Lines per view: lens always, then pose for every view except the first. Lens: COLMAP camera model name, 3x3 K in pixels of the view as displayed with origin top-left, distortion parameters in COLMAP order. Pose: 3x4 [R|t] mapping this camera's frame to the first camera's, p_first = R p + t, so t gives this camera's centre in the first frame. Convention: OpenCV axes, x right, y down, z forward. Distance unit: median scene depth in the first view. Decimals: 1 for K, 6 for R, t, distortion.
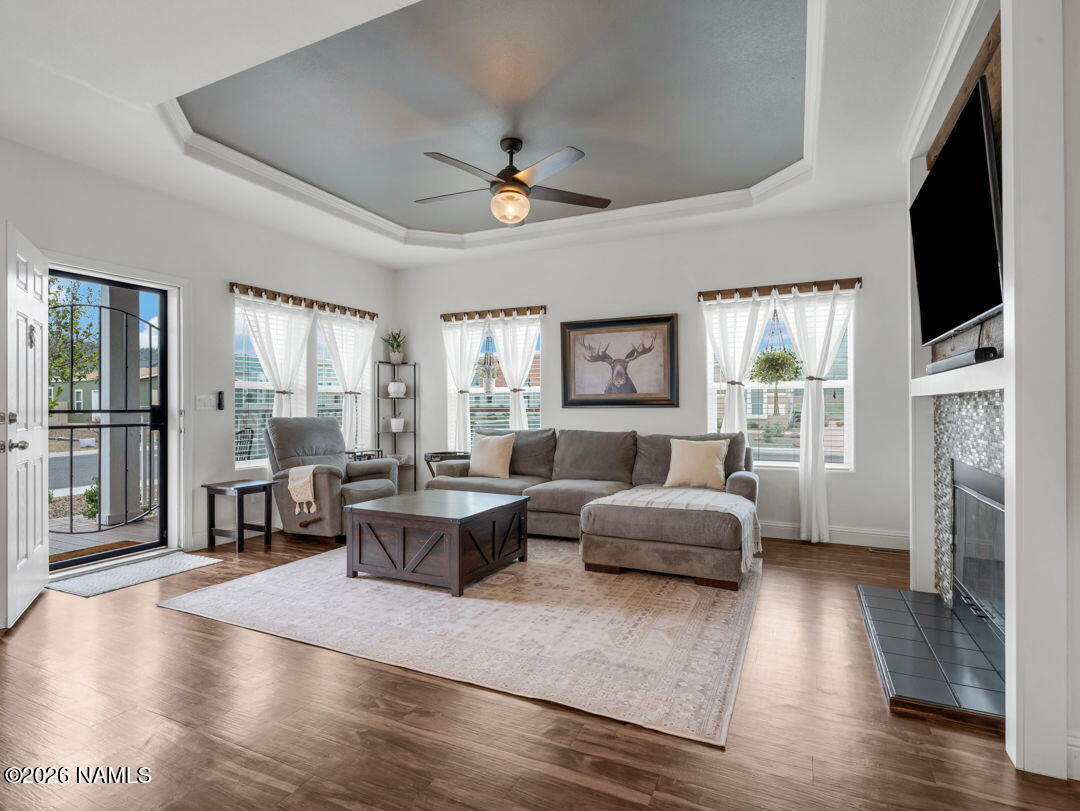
lens RADIAL K [[554.3, 0, 540.0], [0, 554.3, 405.5], [0, 0, 1]] dist [-0.004354, 0.000109]
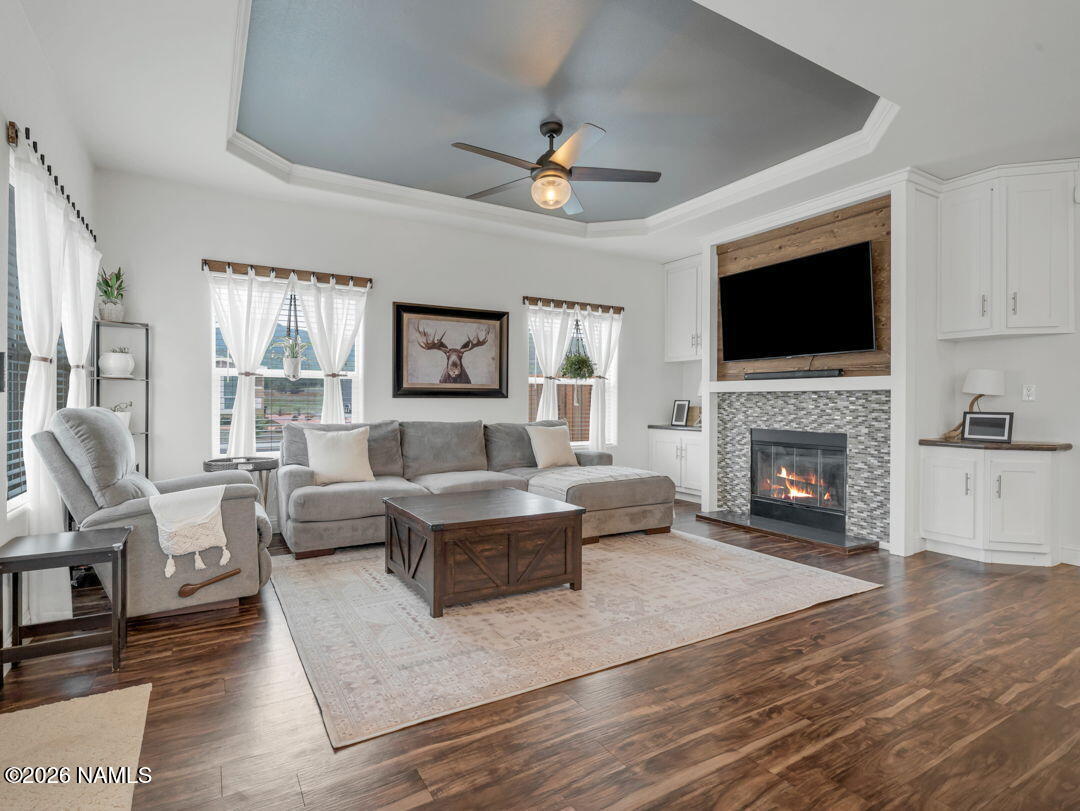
lens RADIAL K [[565.2, 0, 540.0], [0, 565.2, 405.5], [0, 0, 1]] dist [-0.003693, 0.000032]
pose [[0.558509, -0.000752, 0.829498, -0.644569], [-0.007696, 0.999952, 0.006088, 0.010871], [-0.829463, -0.009784, 0.558476, 0.323896]]
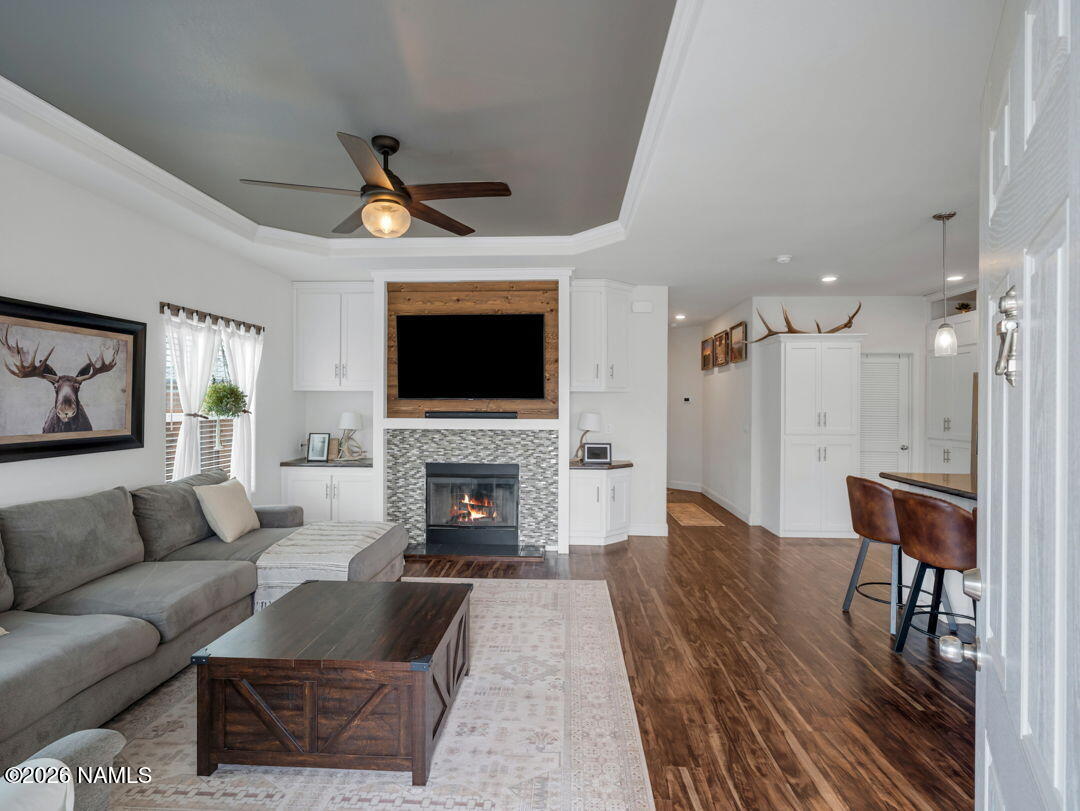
lens RADIAL K [[554.3, 0, 540.0], [0, 554.3, 405.5], [0, 0, 1]] dist [-0.004354, 0.000109]
pose [[-0.380622, -0.003204, 0.924725, -0.654236], [-0.006014, 0.999981, 0.000990, -0.058127], [-0.924711, -0.005184, -0.380634, 0.790405]]
